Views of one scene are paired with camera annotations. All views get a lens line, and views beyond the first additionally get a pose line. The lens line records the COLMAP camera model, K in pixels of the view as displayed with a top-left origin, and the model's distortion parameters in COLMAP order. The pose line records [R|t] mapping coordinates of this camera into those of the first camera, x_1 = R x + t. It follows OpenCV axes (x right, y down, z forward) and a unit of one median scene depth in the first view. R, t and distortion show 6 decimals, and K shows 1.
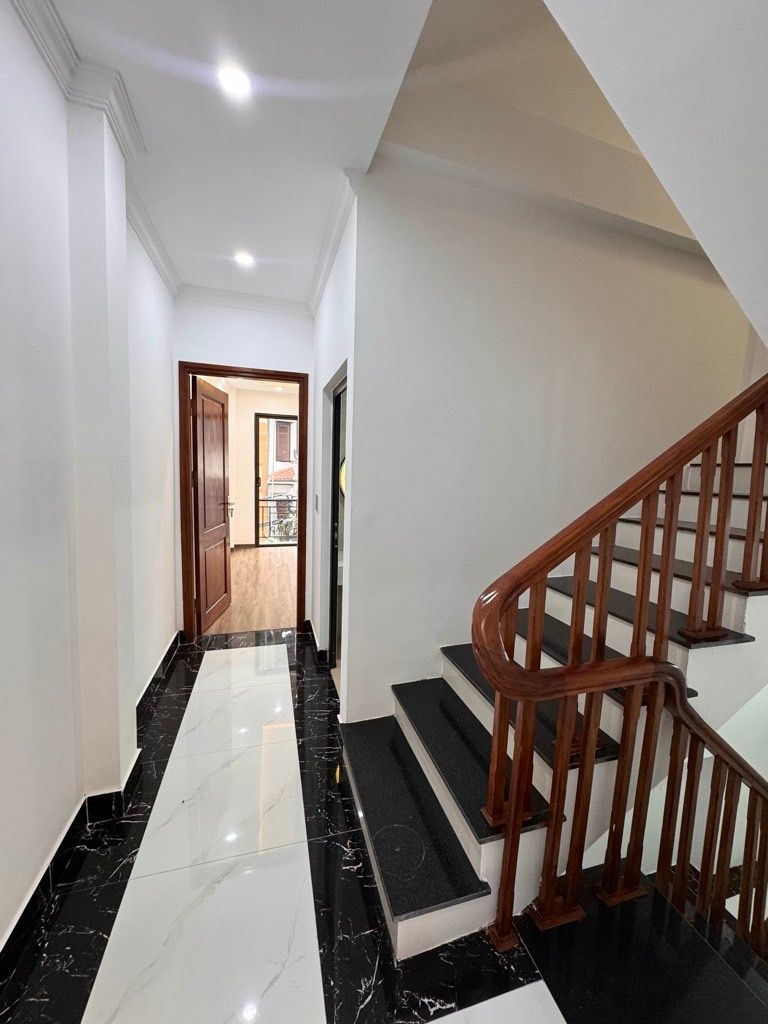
lens RADIAL K [[412.3, 0, 377.8], [0, 412.3, 509.5], [0, 0, 1]] dist [0.000251, 0.000087]
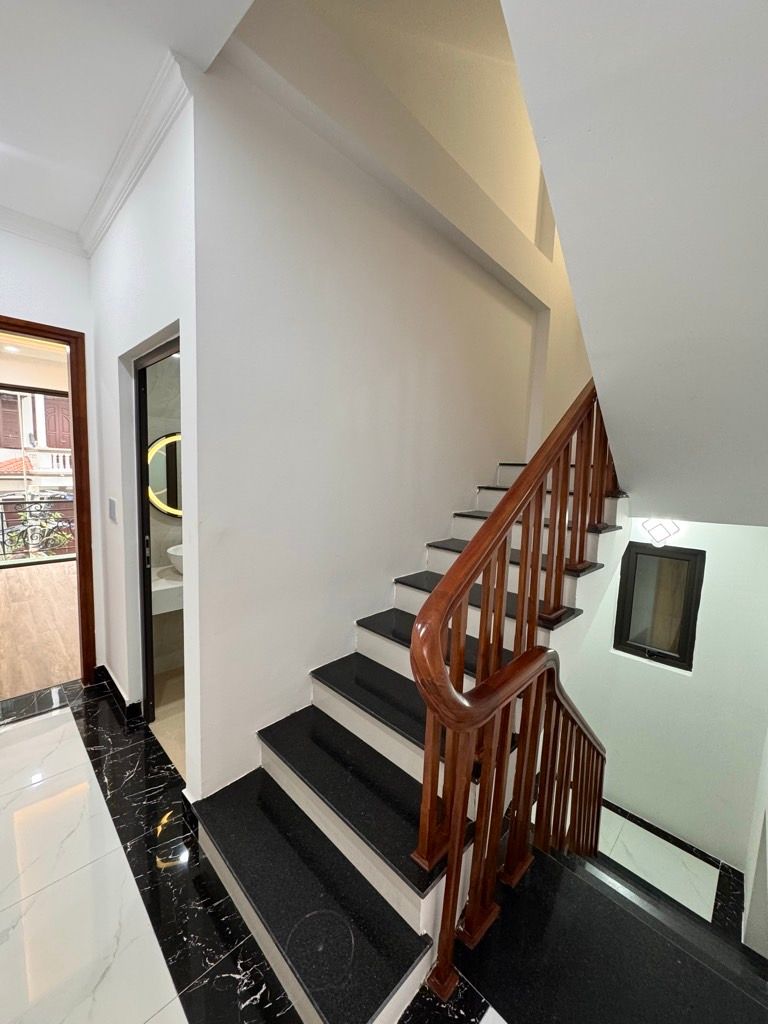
lens RADIAL K [[412.3, 0, 377.8], [0, 412.3, 509.5], [0, 0, 1]] dist [0.000251, 0.000087]
pose [[0.871424, -0.049532, 0.488024, -0.134095], [0.038489, 0.998726, 0.032640, -0.034252], [-0.489019, -0.009659, 0.872220, 0.165376]]
